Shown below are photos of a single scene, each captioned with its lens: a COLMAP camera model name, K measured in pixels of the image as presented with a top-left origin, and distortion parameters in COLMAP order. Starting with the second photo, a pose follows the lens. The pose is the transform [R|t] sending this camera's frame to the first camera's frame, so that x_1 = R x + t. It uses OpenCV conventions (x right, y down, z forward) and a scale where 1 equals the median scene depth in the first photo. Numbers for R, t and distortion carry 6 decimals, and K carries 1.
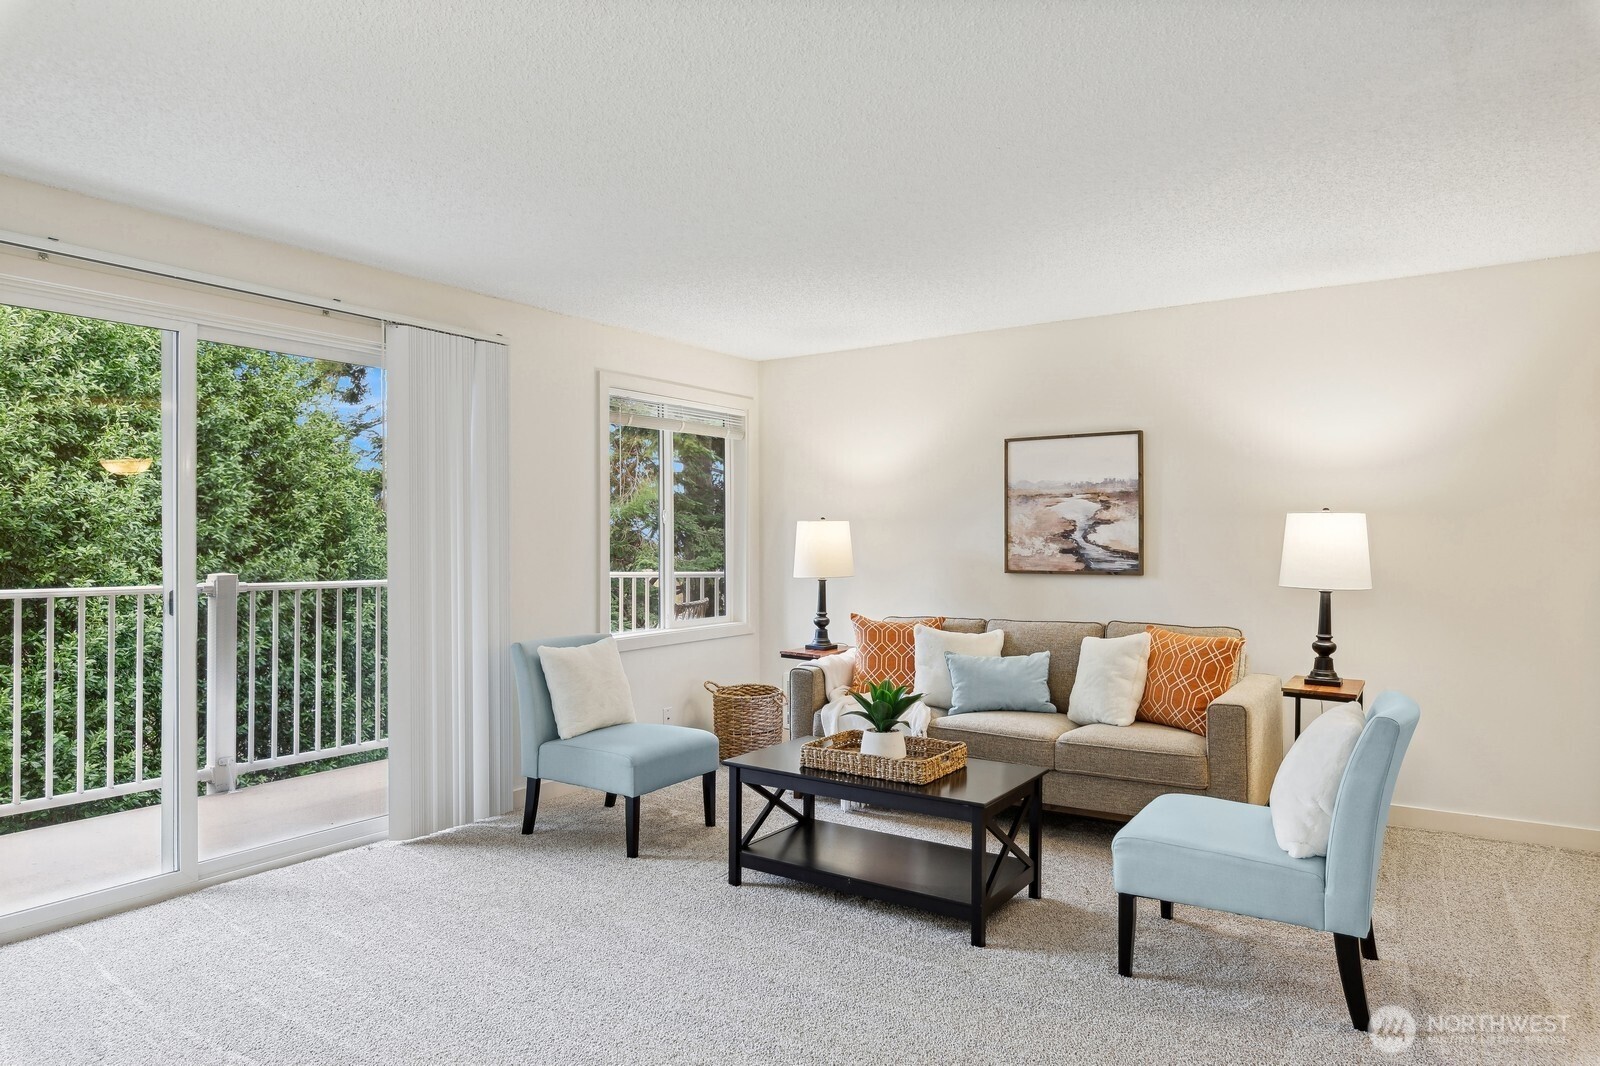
lens RADIAL K [[973.7, 0, 778.2], [0, 973.7, 547.0], [0, 0, 1]] dist [0.004365, 0.005627]
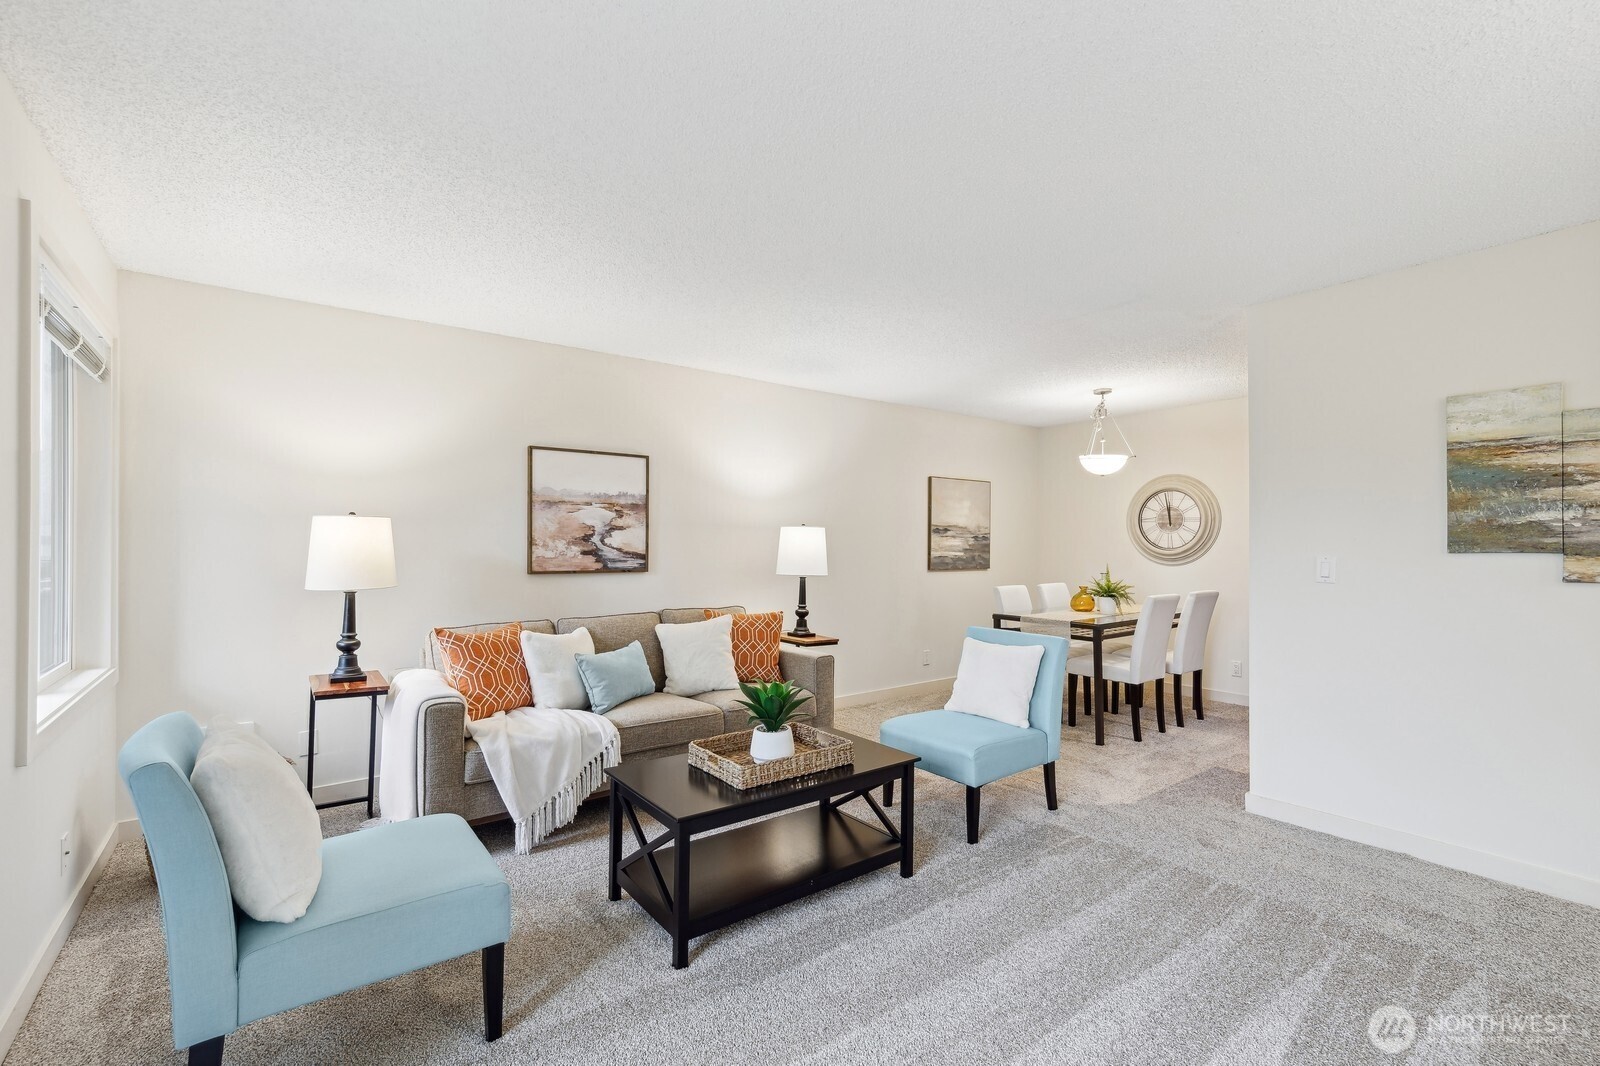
lens RADIAL K [[704.4, 0, 796.7], [0, 704.4, 541.3], [0, 0, 1]] dist [0.000760, -0.000683]
pose [[0.311121, 0.006713, 0.950347, -0.442453], [-0.000109, 0.999975, -0.007028, -0.003649], [-0.950370, 0.002083, 0.311114, 0.554709]]
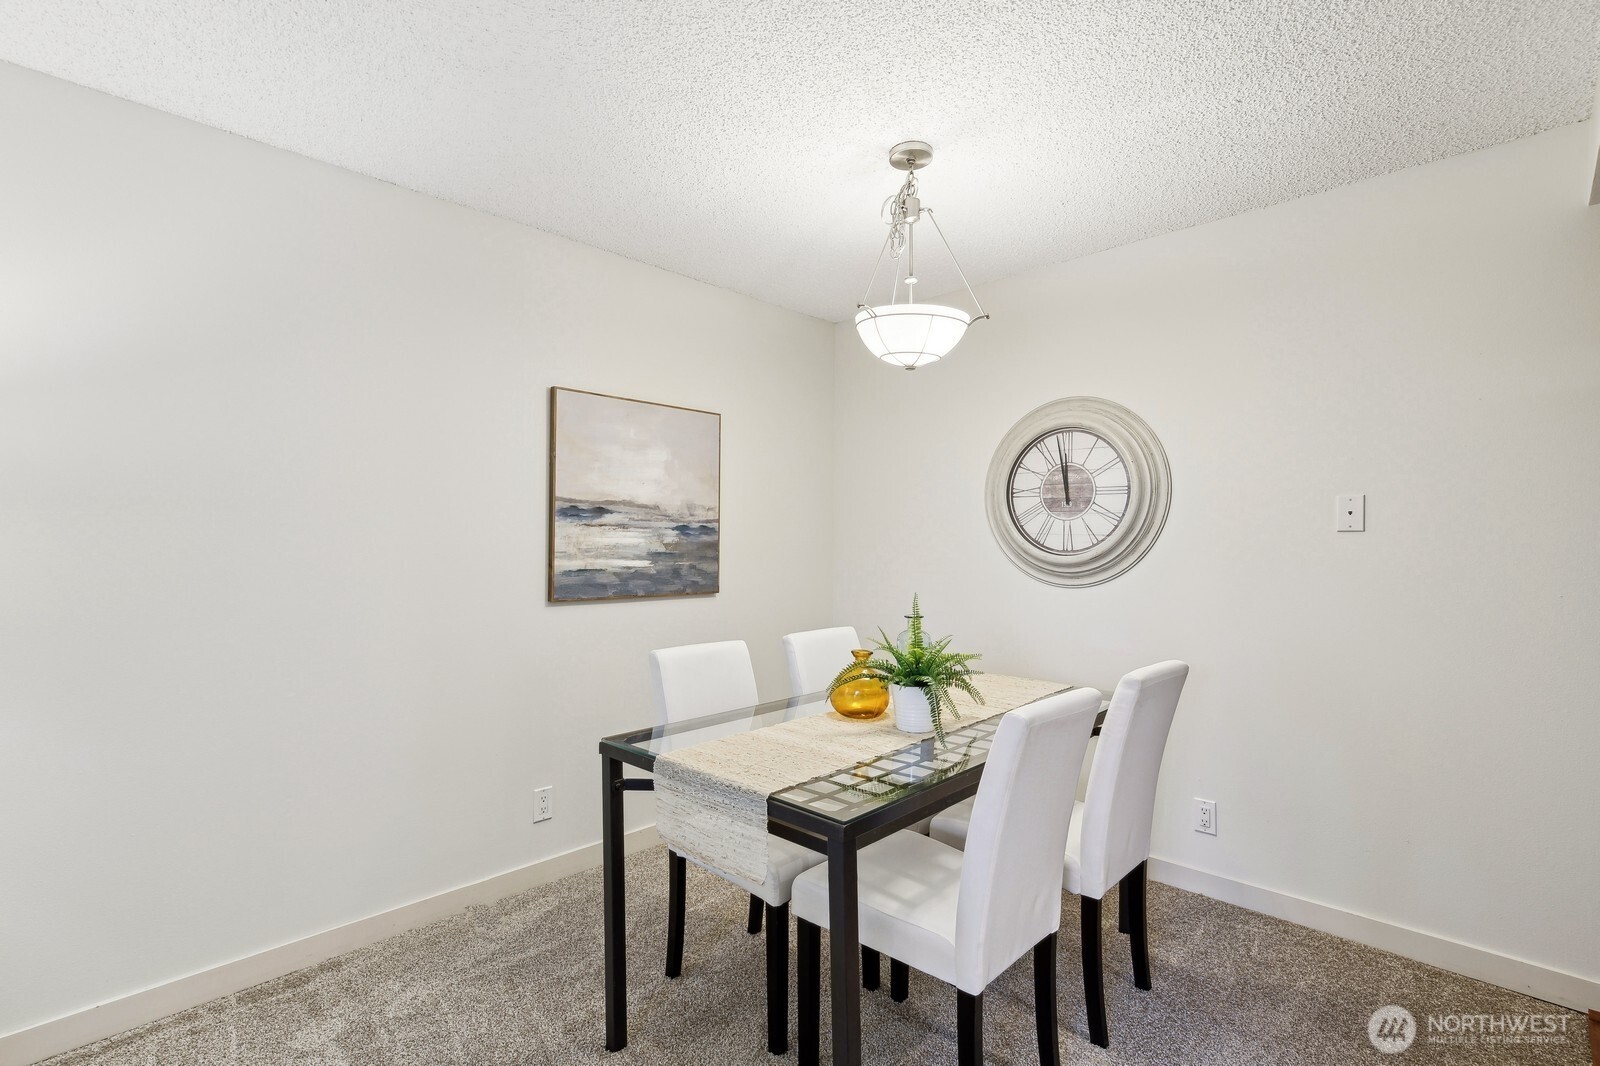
lens RADIAL K [[748.9, 0, 798.7], [0, 748.9, 537.7], [0, 0, 1]] dist [0.015815, -0.006638]
pose [[0.163101, 0.011139, 0.986546, 0.283178], [0.000742, 0.999935, -0.011413, -0.004244], [-0.986609, 0.002594, 0.163082, 0.435767]]
